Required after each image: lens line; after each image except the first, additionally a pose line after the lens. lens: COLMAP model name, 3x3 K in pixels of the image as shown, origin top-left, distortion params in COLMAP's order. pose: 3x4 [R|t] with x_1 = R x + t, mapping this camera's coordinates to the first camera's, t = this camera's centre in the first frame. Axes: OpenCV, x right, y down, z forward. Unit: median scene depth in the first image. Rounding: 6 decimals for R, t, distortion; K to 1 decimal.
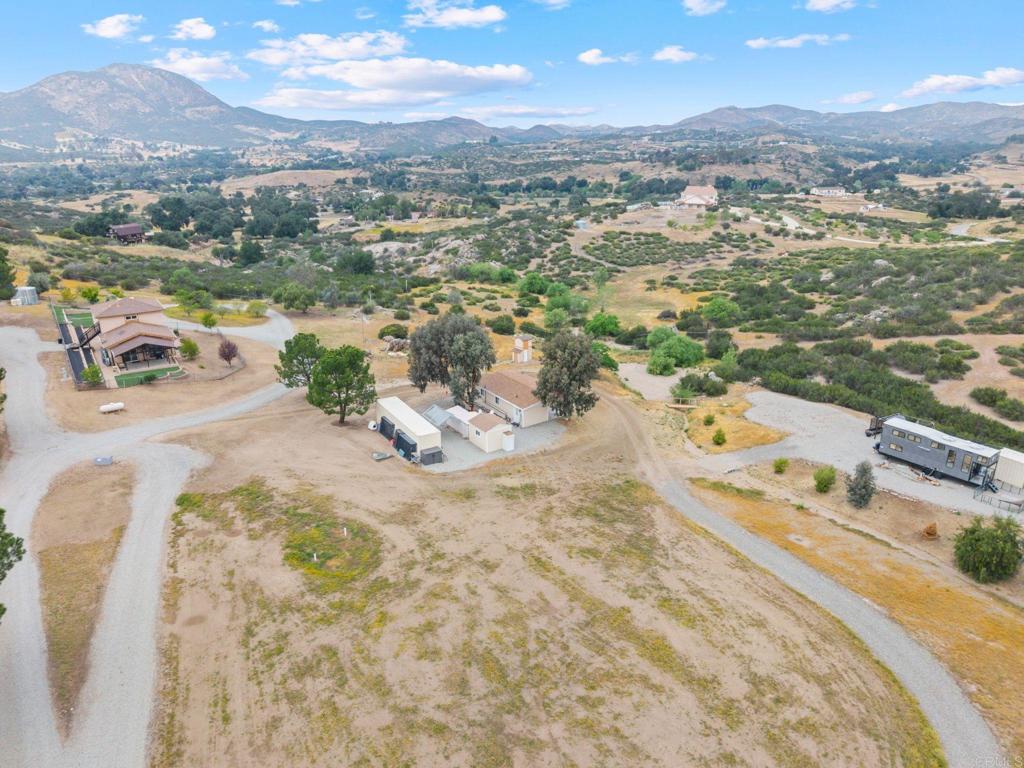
lens RADIAL K [[689.3, 0, 512.0], [0, 689.3, 384.0], [0, 0, 1]] dist [0.008972, -0.003297]
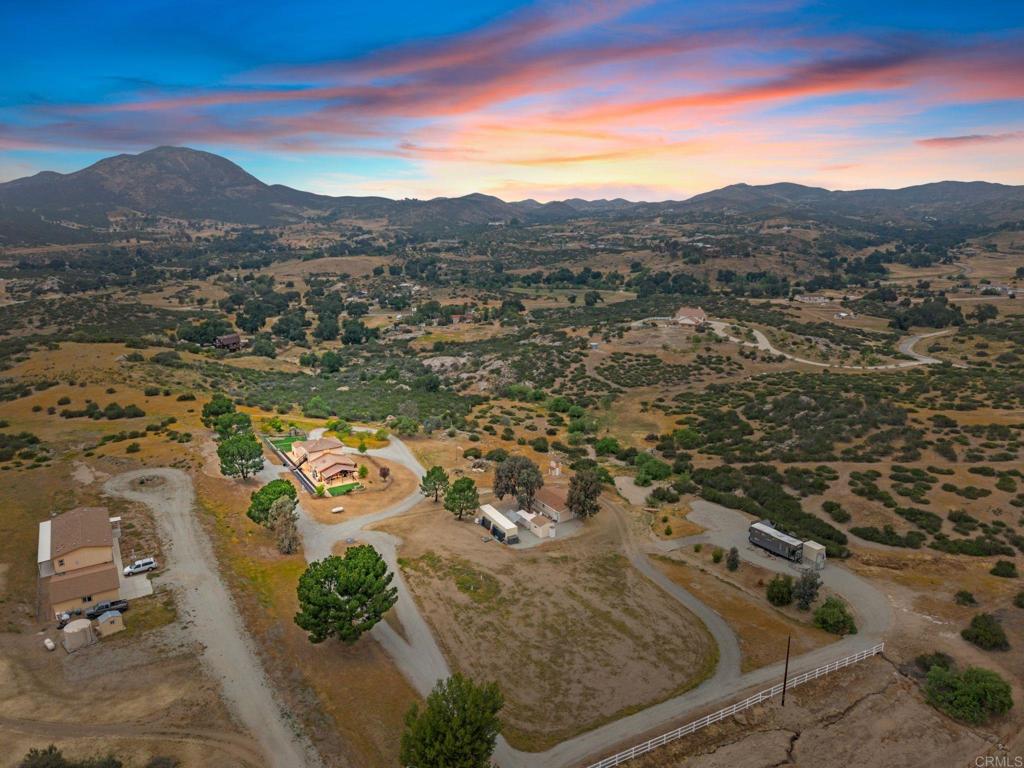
lens RADIAL K [[683.4, 0, 512.0], [0, 683.4, 384.0], [0, 0, 1]] dist [0.039509, -0.048900]
pose [[0.999673, 0.009260, -0.023820, -0.025910], [-0.011419, 0.995680, -0.092150, -0.050577], [0.022864, 0.092392, 0.995460, -0.313213]]
